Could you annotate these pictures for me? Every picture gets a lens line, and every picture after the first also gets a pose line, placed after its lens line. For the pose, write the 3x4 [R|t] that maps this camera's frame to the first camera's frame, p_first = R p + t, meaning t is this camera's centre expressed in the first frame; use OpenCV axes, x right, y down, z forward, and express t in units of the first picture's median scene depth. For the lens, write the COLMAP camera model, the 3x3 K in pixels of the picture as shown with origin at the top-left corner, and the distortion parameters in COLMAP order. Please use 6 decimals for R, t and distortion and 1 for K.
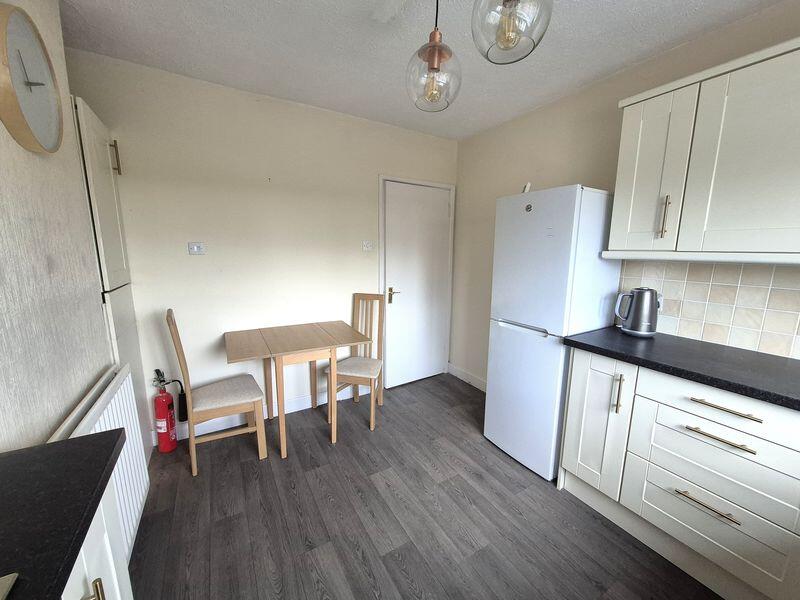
lens RADIAL K [[316.0, 0, 400.0], [0, 316.0, 300.0], [0, 0, 1]] dist [0.000603, 0.000126]
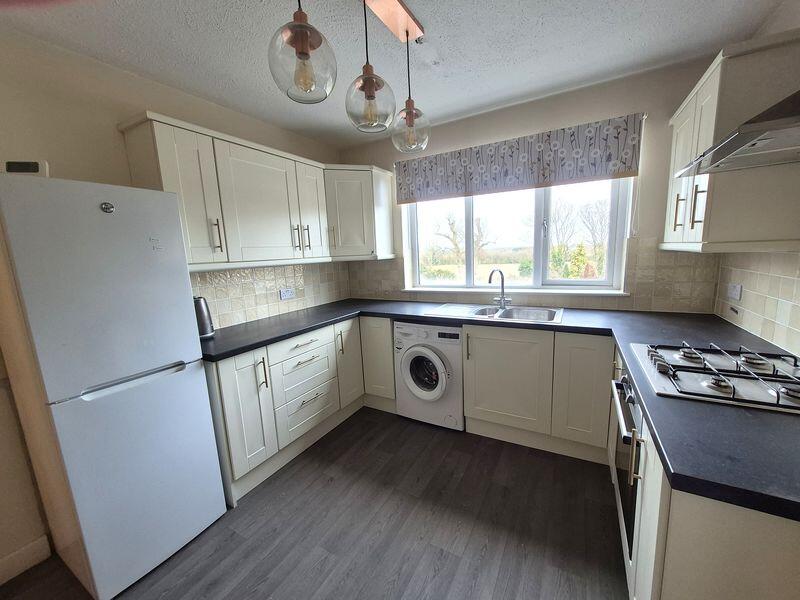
lens RADIAL K [[317.5, 0, 399.4], [0, 317.5, 304.9], [0, 0, 1]] dist [-0.000494, -0.000004]
pose [[-0.495189, -0.125827, 0.859625, -0.589529], [0.188490, 0.950329, 0.247683, -0.163120], [-0.848092, 0.284680, -0.446875, 0.952044]]
